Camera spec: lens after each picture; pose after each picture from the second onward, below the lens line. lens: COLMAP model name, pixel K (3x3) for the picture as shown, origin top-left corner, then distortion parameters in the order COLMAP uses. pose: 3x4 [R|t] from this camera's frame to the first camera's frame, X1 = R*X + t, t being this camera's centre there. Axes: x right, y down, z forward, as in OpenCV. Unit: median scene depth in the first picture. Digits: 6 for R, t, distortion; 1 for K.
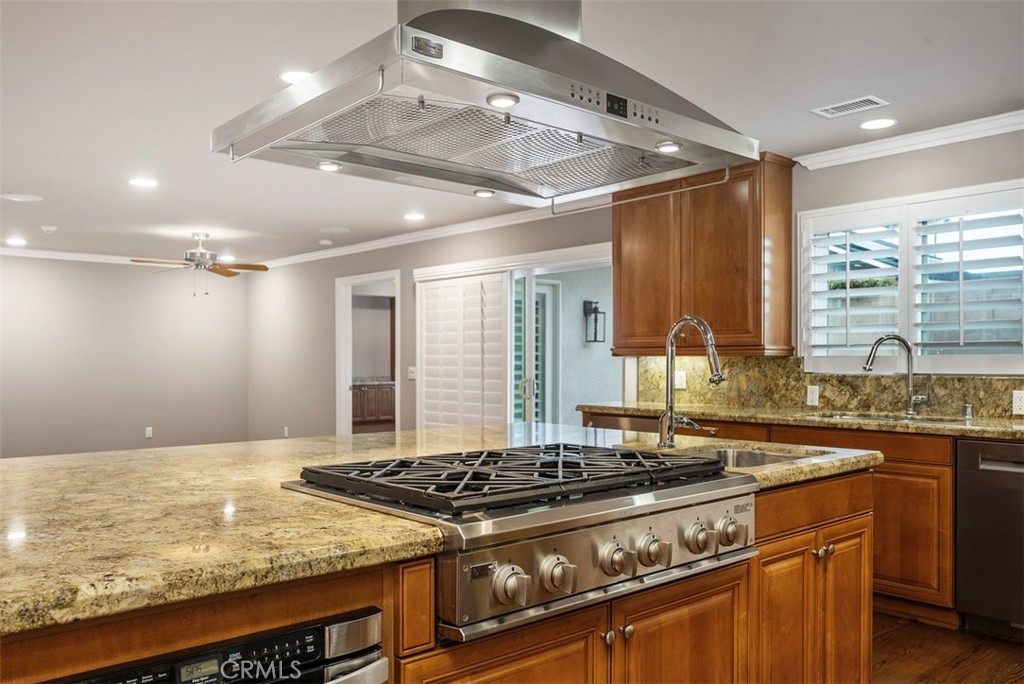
lens RADIAL K [[835.3, 0, 509.6], [0, 835.3, 373.1], [0, 0, 1]] dist [0.001059, 0.000641]
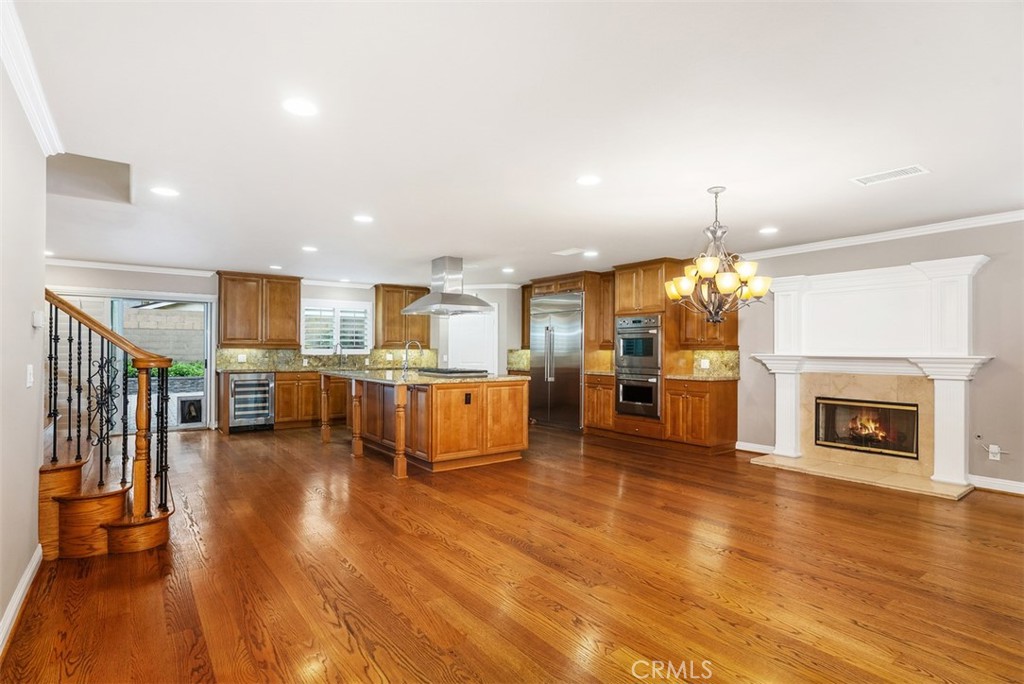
lens RADIAL K [[514.9, 0, 512.0], [0, 514.9, 342.0], [0, 0, 1]] dist [0.000077, 0.000165]
pose [[0.078022, 0.018928, 0.996772, -1.334809], [0.011445, 0.999737, -0.019881, -0.000506], [-0.996886, 0.012959, 0.077785, 0.141216]]
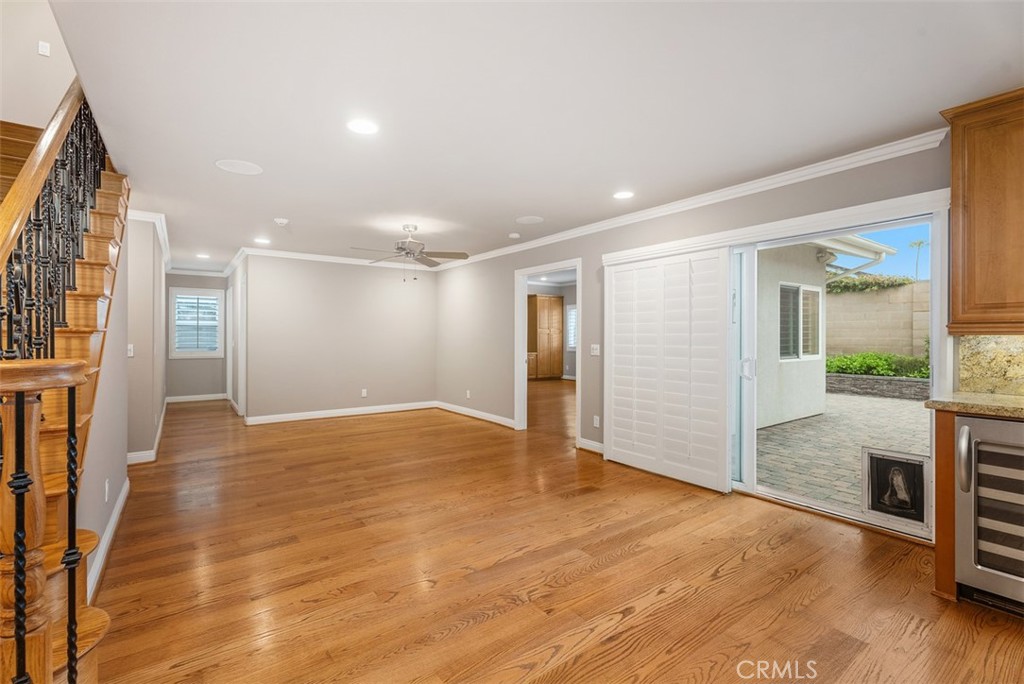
lens RADIAL K [[456.7, 0, 509.5], [0, 456.7, 341.8], [0, 0, 1]] dist [-0.000846, -0.000558]
pose [[0.995883, 0.004460, -0.090543, -0.279721], [-0.004955, 0.999974, -0.005236, -0.011054], [0.090518, 0.005663, 0.995879, 0.617193]]
